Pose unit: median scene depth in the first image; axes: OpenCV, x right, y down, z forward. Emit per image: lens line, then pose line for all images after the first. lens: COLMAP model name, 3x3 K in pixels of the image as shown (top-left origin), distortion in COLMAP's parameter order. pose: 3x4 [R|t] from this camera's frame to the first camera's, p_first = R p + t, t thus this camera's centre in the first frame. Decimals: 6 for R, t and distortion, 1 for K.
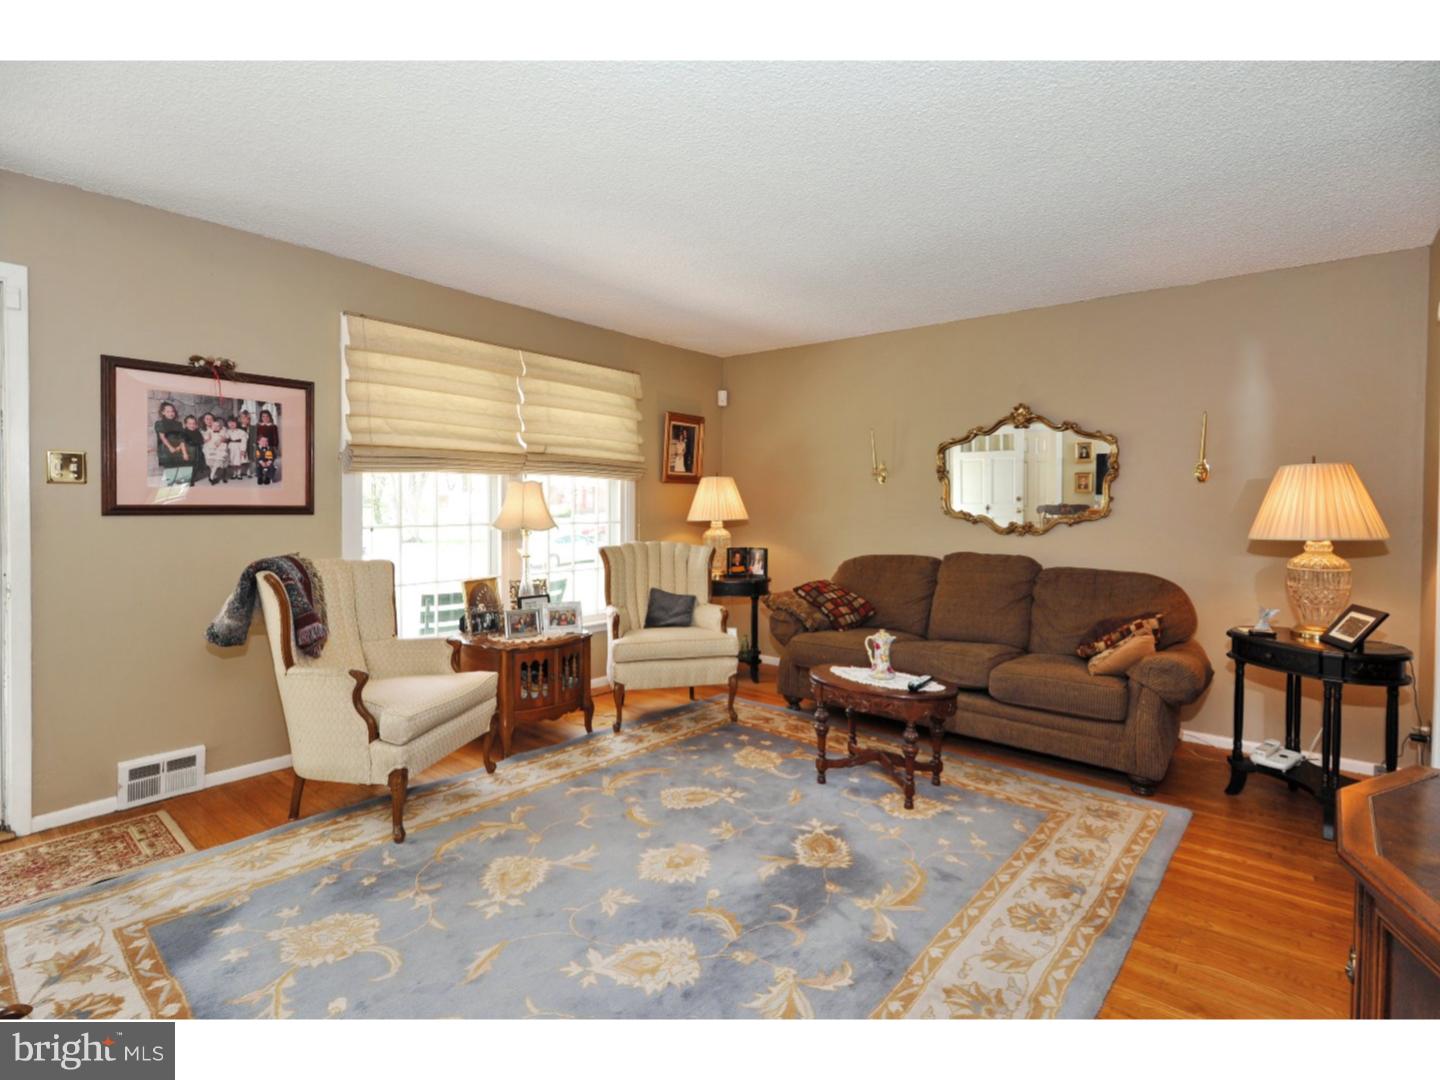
lens RADIAL K [[704.3, 0, 714.2], [0, 704.3, 520.9], [0, 0, 1]] dist [0.002965, -0.000227]
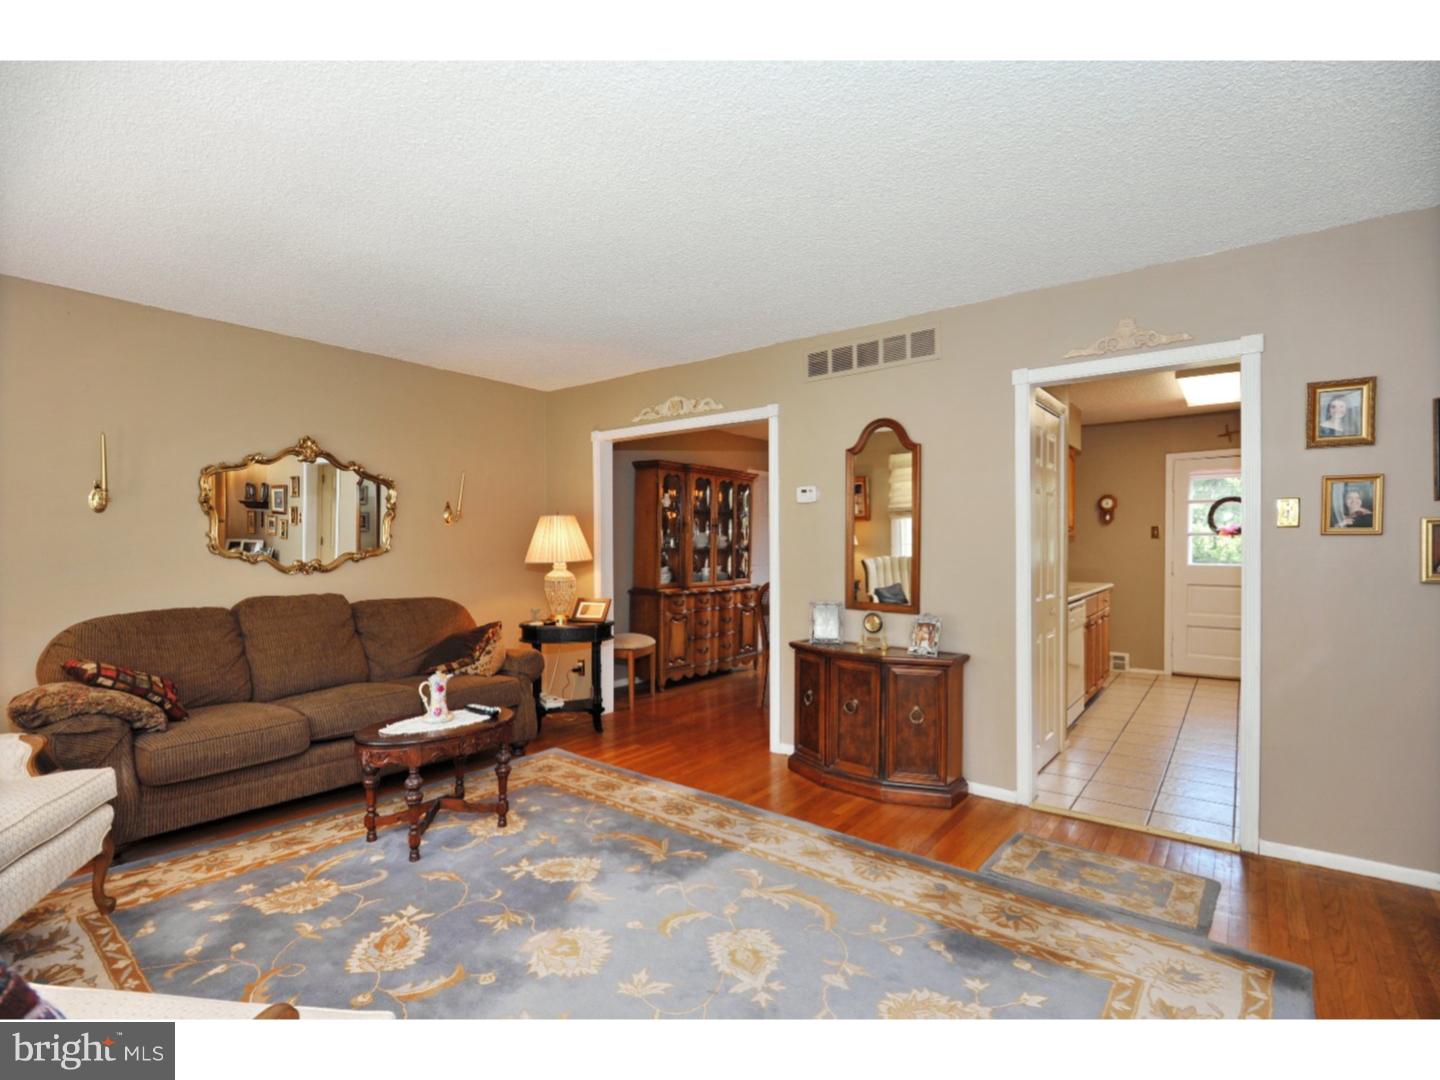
lens RADIAL K [[686.9, 0, 709.2], [0, 686.9, 547.7], [0, 0, 1]] dist [0.015324, 0.000051]
pose [[-0.018871, -0.012670, 0.999742, -0.701229], [0.023732, 0.999632, 0.013117, -0.017864], [-0.999540, 0.023973, -0.018563, 0.635619]]
